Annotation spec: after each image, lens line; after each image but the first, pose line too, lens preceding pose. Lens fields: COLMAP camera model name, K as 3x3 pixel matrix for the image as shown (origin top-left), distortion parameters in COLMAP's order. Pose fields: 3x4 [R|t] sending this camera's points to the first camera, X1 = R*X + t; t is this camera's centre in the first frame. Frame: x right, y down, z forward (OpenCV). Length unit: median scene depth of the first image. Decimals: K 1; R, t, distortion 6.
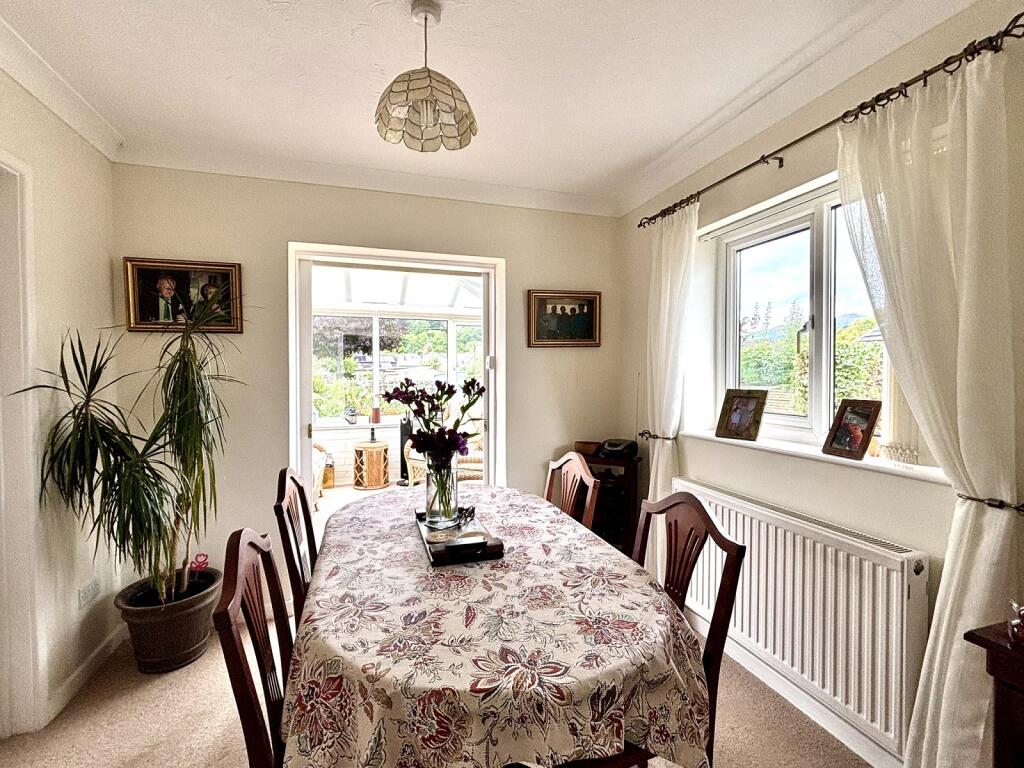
lens RADIAL K [[465.8, 0, 512.0], [0, 465.8, 384.0], [0, 0, 1]] dist [-0.000285, -0.000149]
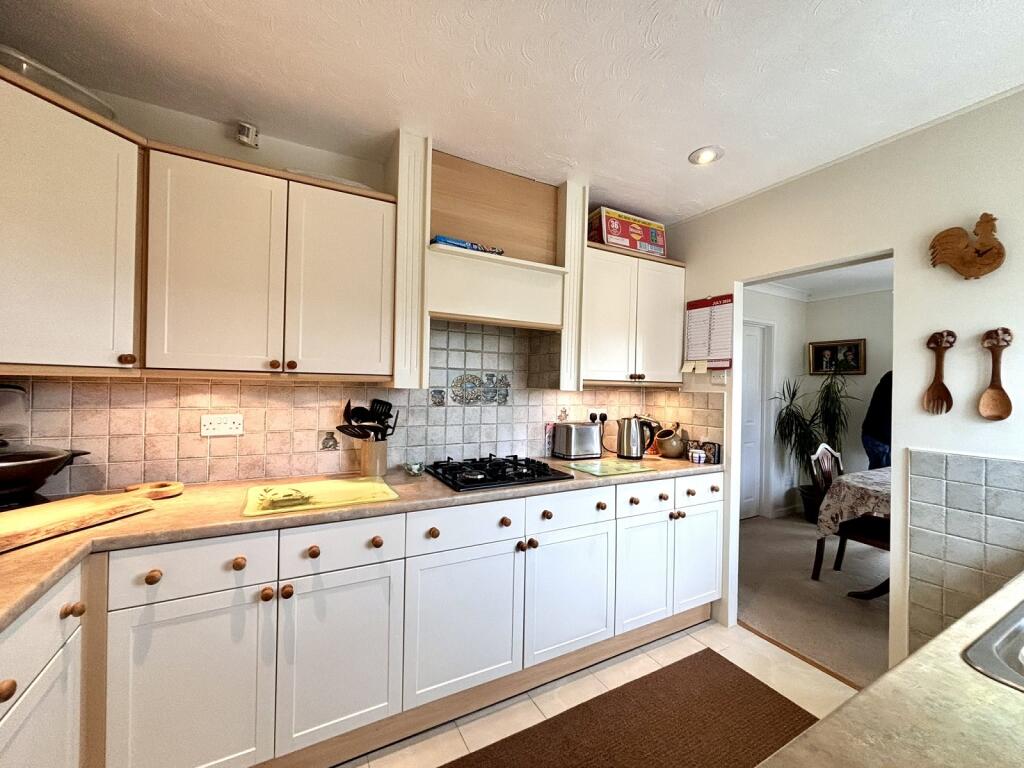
lens RADIAL K [[410.6, 0, 512.0], [0, 410.6, 384.0], [0, 0, 1]] dist [0.000332, 0.000040]
pose [[0.191307, 0.001978, -0.981528, 0.881668], [-0.039927, 0.999186, -0.005768, 0.000437], [0.980718, 0.040293, 0.191230, -0.824297]]
